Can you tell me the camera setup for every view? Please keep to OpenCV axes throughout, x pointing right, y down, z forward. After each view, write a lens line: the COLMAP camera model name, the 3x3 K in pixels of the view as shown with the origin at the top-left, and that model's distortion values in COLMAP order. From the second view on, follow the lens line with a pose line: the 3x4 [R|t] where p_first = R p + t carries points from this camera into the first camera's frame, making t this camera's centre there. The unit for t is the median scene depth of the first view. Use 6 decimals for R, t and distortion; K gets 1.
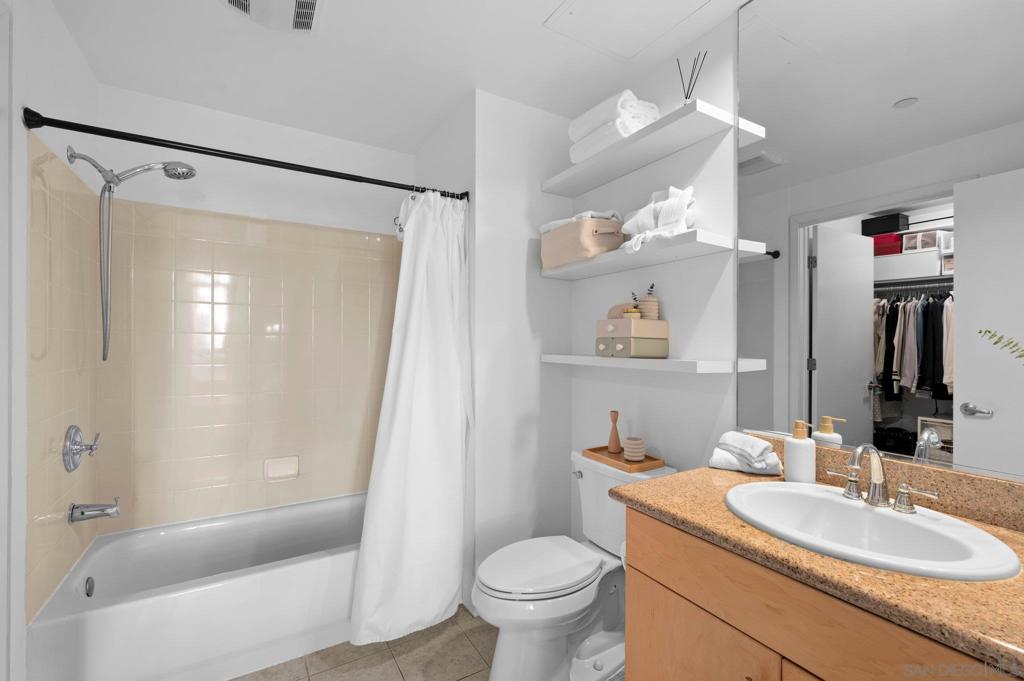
lens RADIAL K [[442.3, 0, 512.1], [0, 442.3, 344.0], [0, 0, 1]] dist [0.001464, 0.000160]
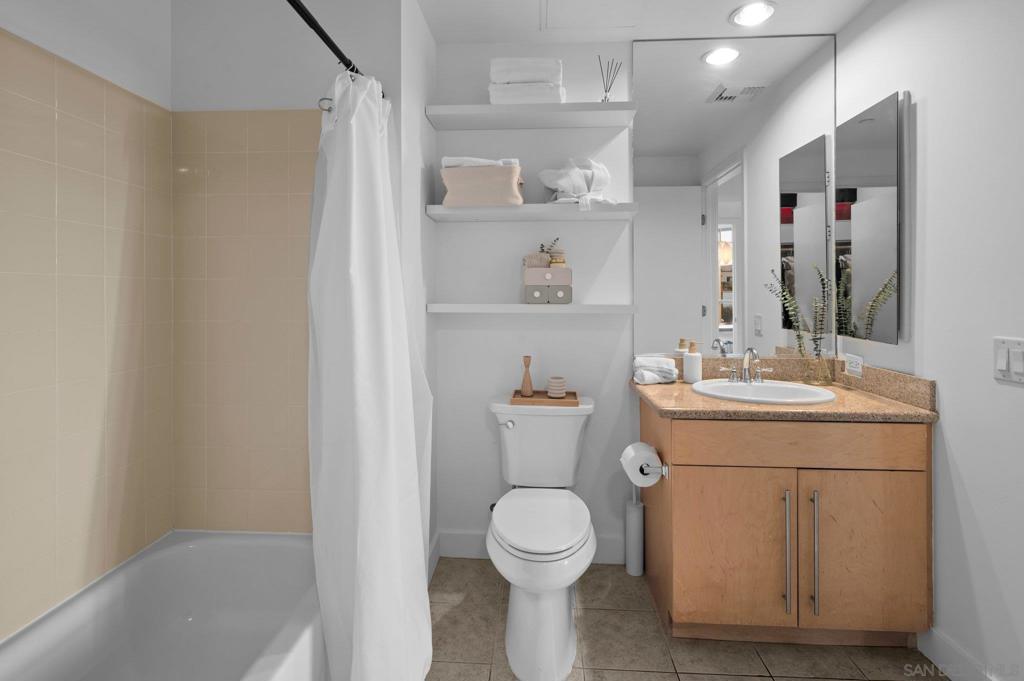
lens RADIAL K [[496.4, 0, 511.5], [0, 496.4, 291.7], [0, 0, 1]] dist [-0.002046, -0.000375]
pose [[0.563965, 0.000916, 0.825798, -0.797208], [0.000168, 0.999999, -0.001224, 0.001568], [-0.825799, 0.000829, 0.563964, 0.395050]]
